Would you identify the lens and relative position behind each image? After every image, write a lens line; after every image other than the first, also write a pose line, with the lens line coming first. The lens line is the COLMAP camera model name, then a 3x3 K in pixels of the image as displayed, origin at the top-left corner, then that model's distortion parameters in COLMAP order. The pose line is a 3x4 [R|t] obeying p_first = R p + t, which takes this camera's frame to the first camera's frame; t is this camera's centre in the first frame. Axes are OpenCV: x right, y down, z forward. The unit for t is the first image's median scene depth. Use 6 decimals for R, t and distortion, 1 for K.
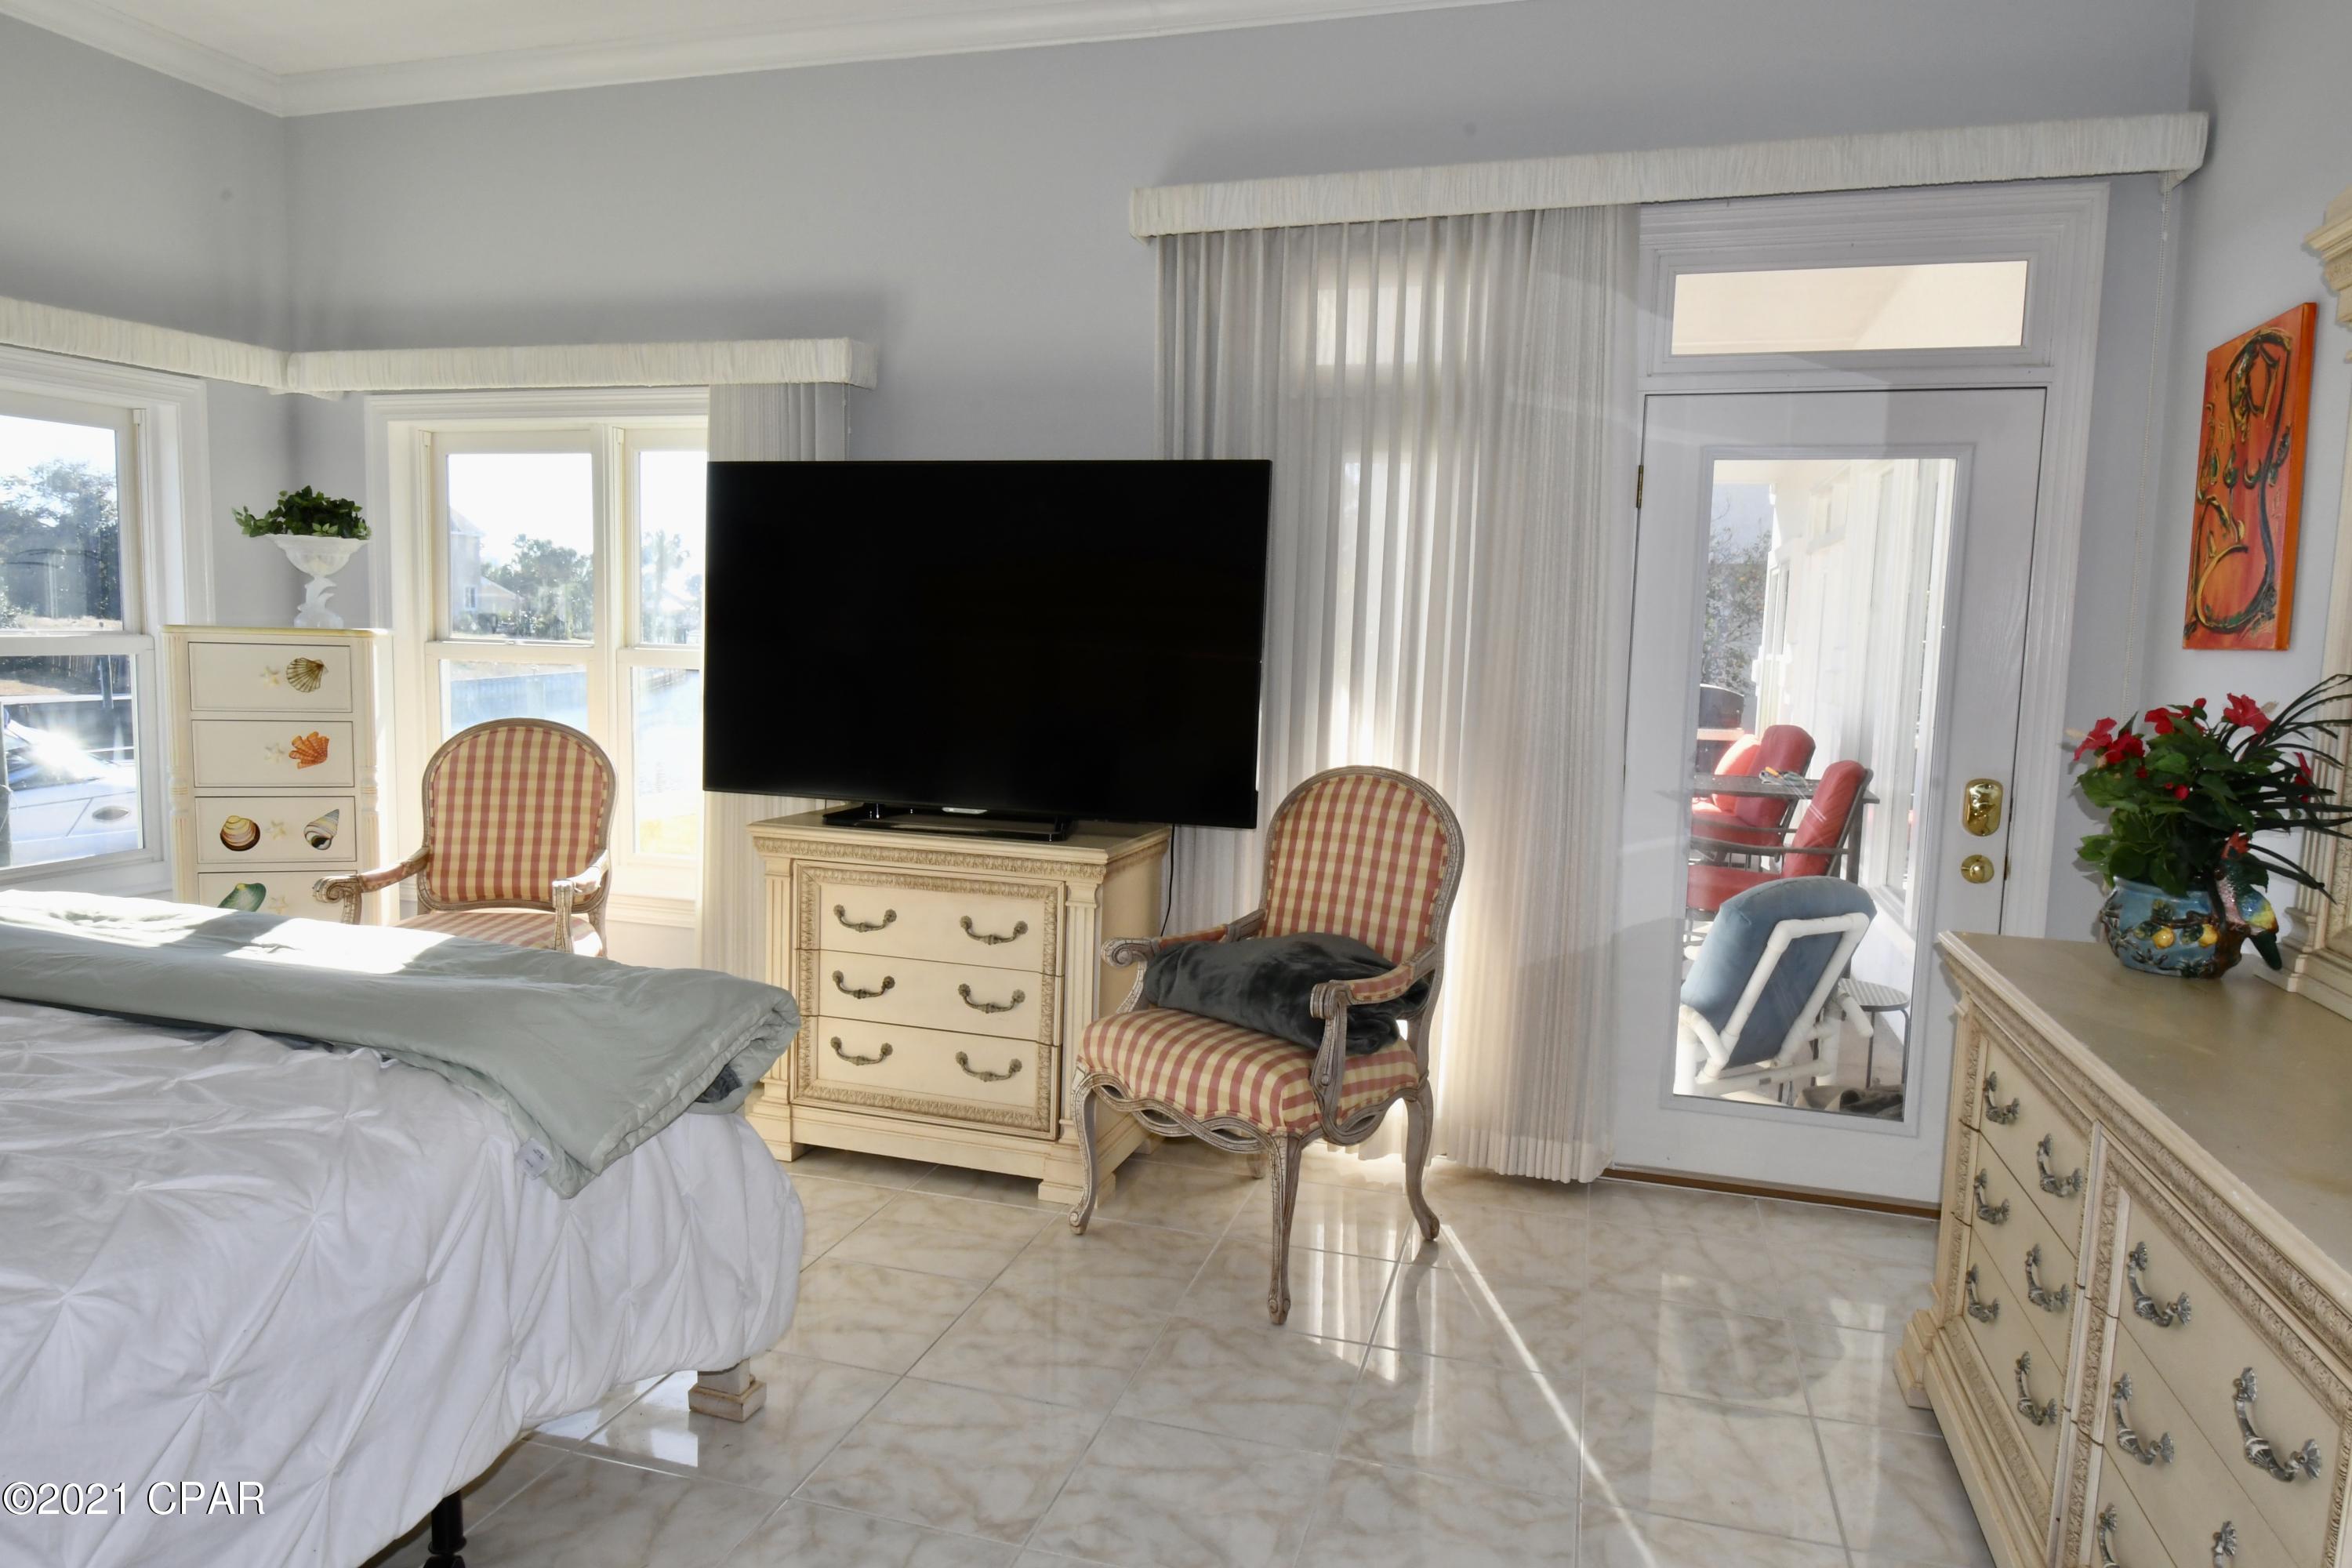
lens RADIAL K [[1461.8, 0, 1155.3], [0, 1461.8, 785.1], [0, 0, 1]] dist [0.009958, -0.024623]
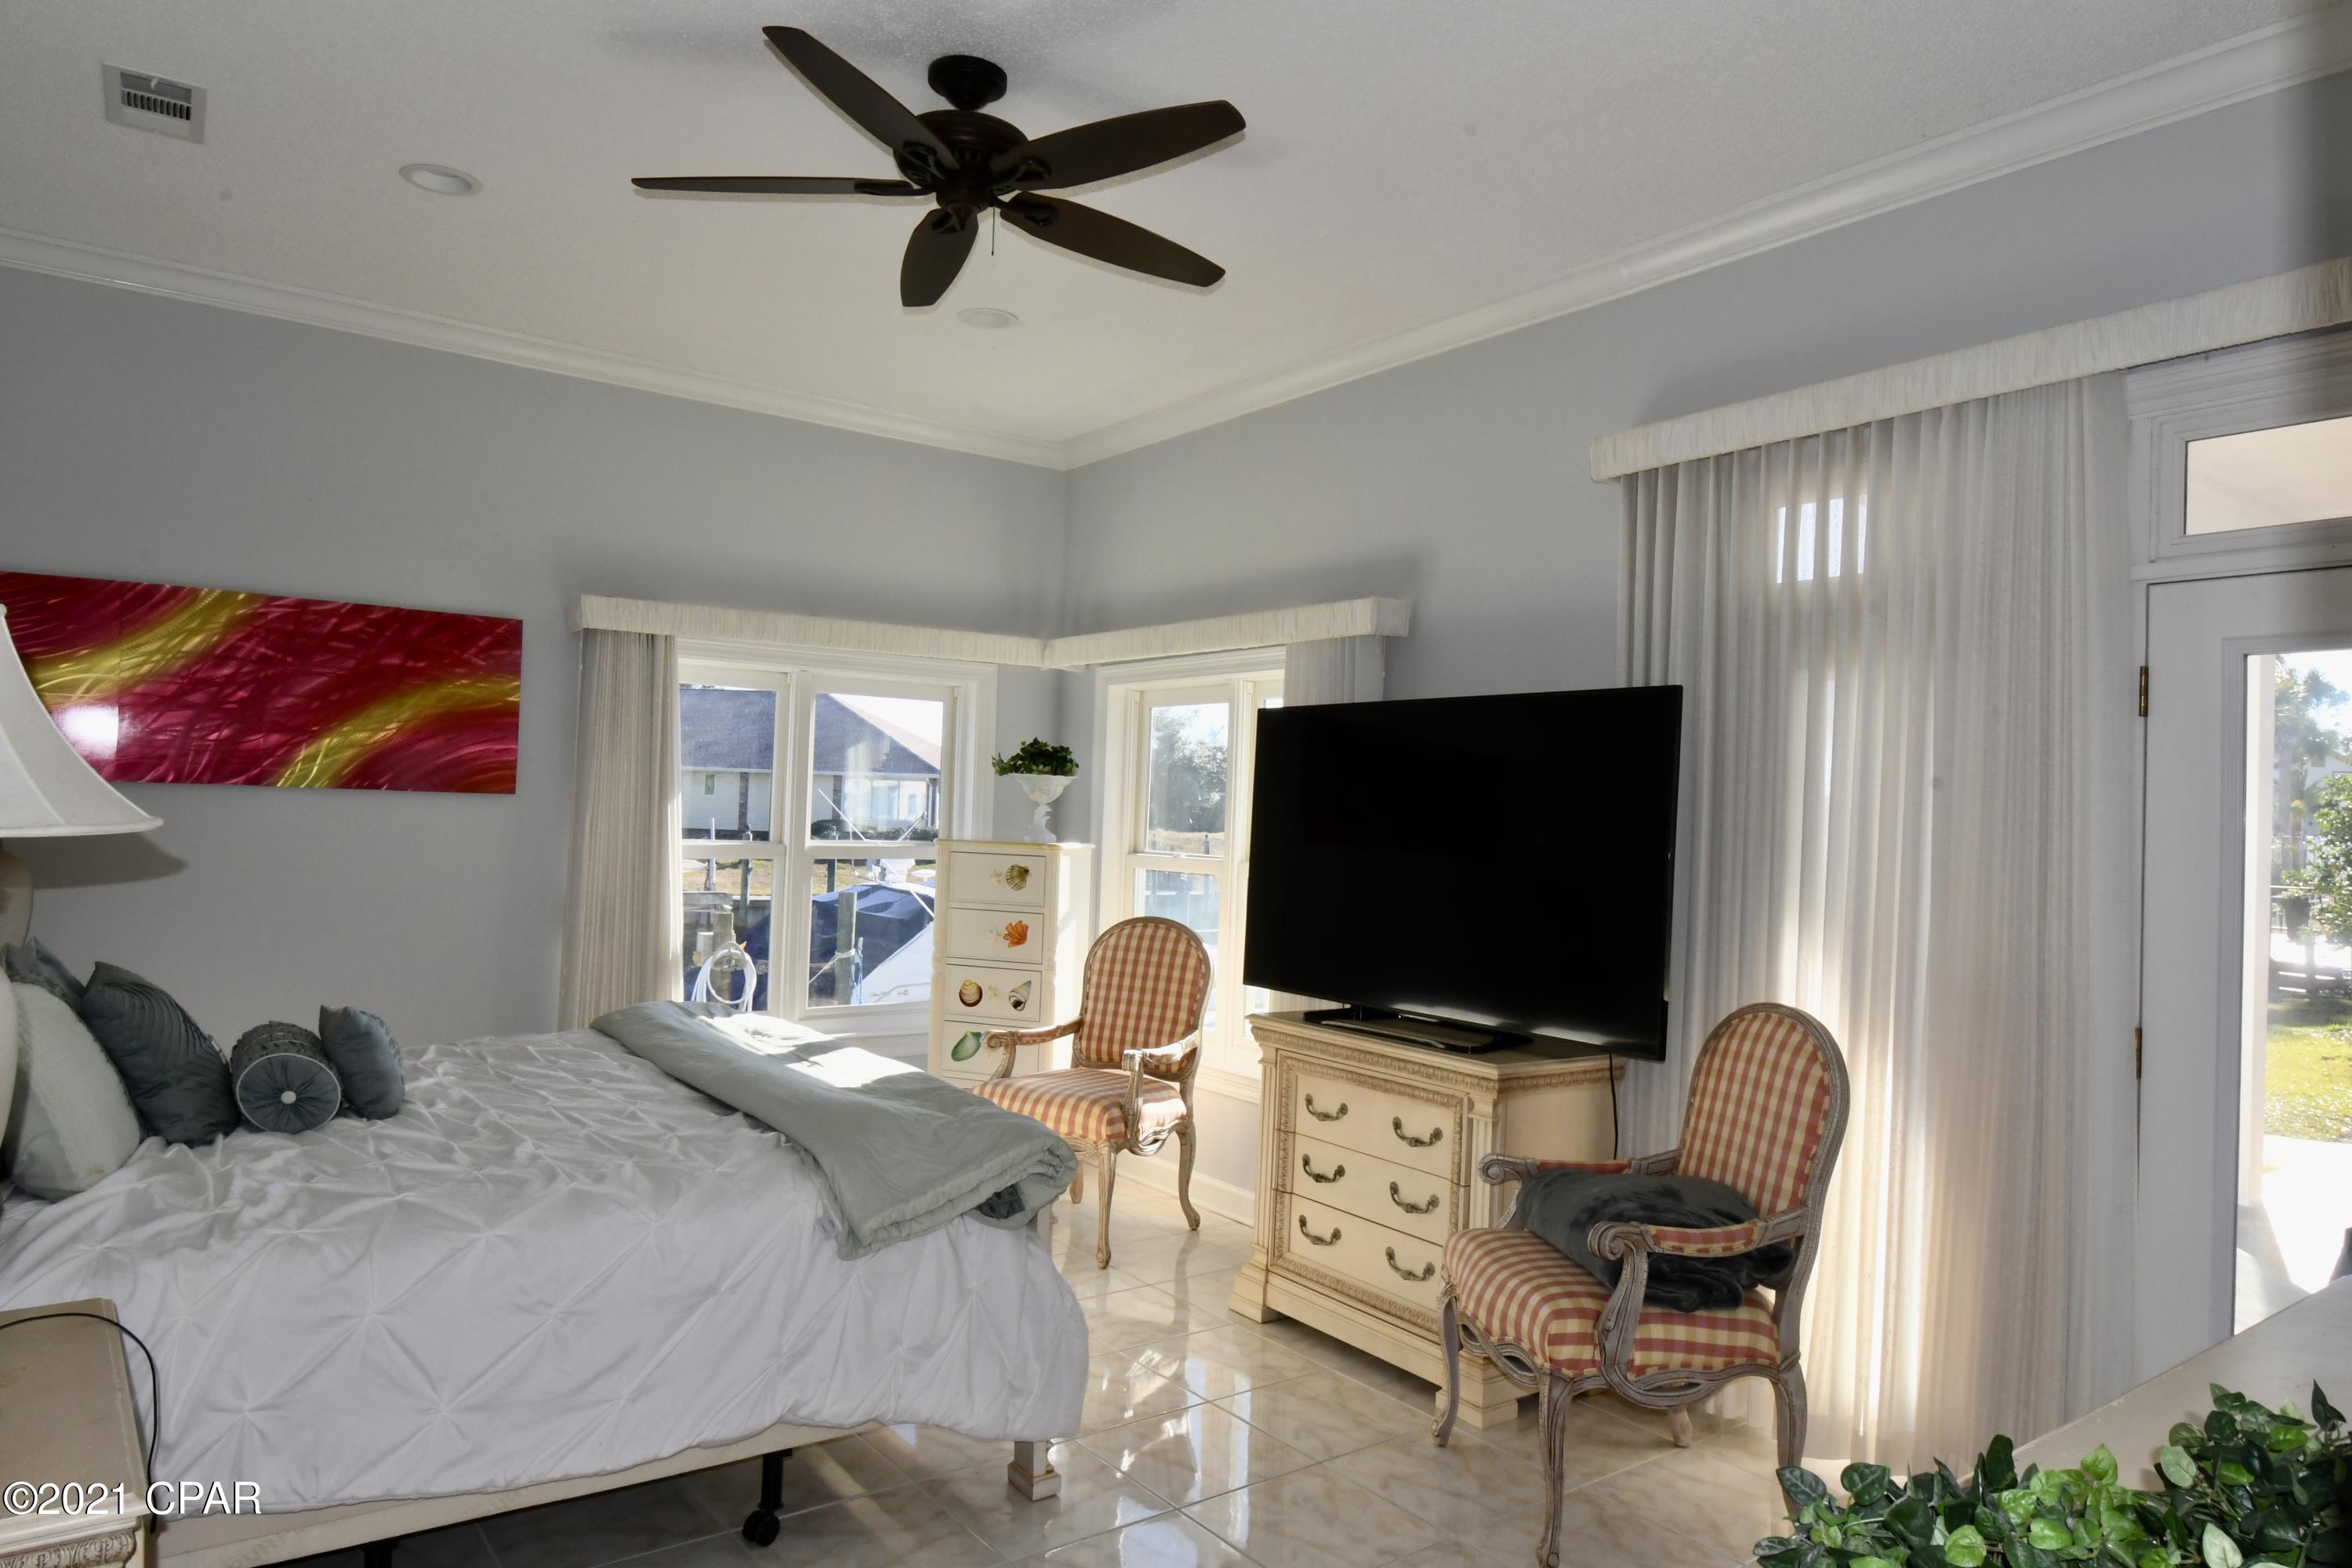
lens RADIAL K [[1461.8, 0, 1180.6], [0, 1461.8, 790.1], [0, 0, 1]] dist [0.009958, -0.024623]
pose [[0.801794, -0.010242, -0.597513, 0.377797], [-0.075949, 0.989999, -0.118885, -0.007755], [0.592755, 0.140702, 0.792997, 0.022818]]
